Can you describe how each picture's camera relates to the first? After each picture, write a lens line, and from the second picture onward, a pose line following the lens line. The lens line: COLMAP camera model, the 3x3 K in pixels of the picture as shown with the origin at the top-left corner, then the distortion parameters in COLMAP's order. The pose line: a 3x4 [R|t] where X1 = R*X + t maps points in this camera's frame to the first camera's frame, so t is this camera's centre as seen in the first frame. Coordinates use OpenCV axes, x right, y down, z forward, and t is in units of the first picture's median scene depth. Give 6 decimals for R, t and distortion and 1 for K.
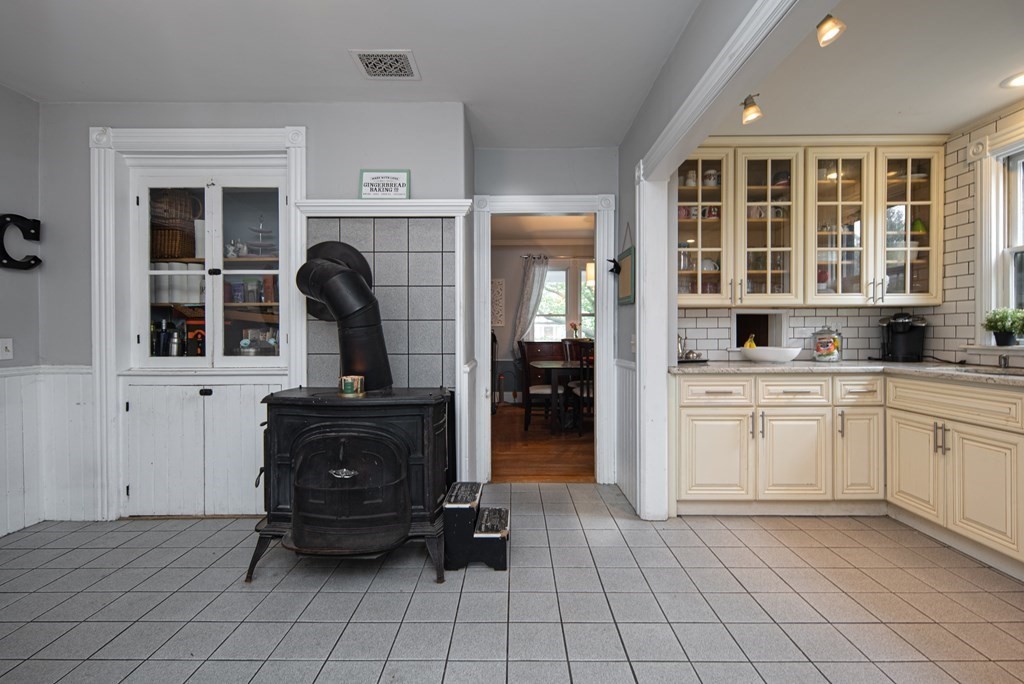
lens RADIAL K [[444.7, 0, 514.7], [0, 444.7, 336.3], [0, 0, 1]] dist [-0.000147, -0.000056]
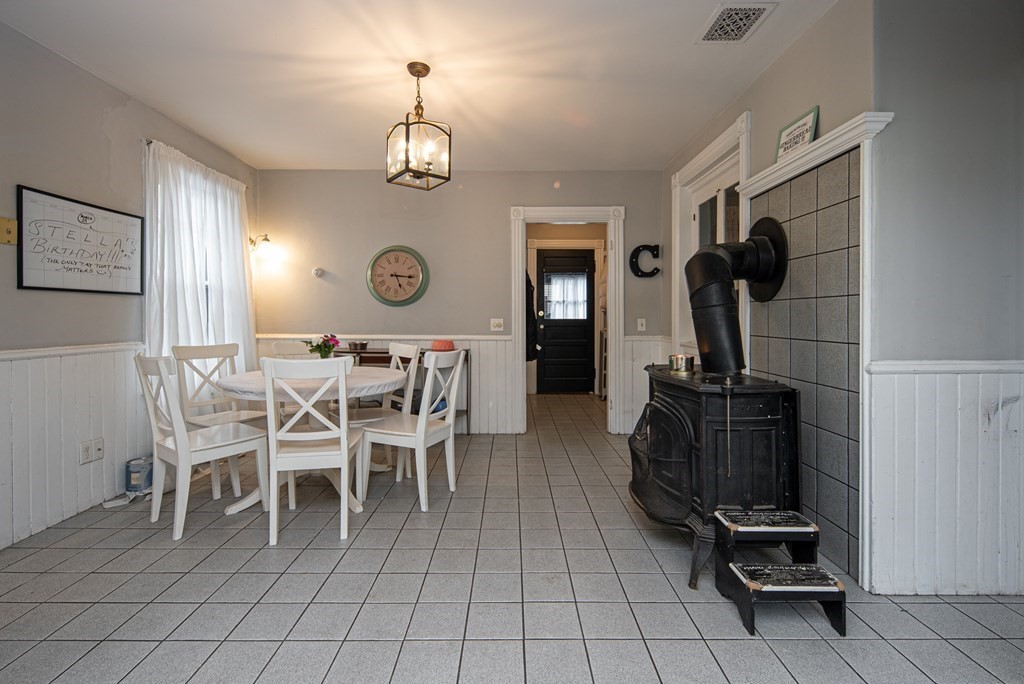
lens RADIAL K [[463.5, 0, 508.2], [0, 463.5, 319.3], [0, 0, 1]] dist [-0.000145, 0.000001]
pose [[-0.004861, 0.006819, -0.999965, 0.626564], [-0.001673, 0.999975, 0.006827, -0.004039], [0.999987, 0.001706, -0.004849, 0.496033]]
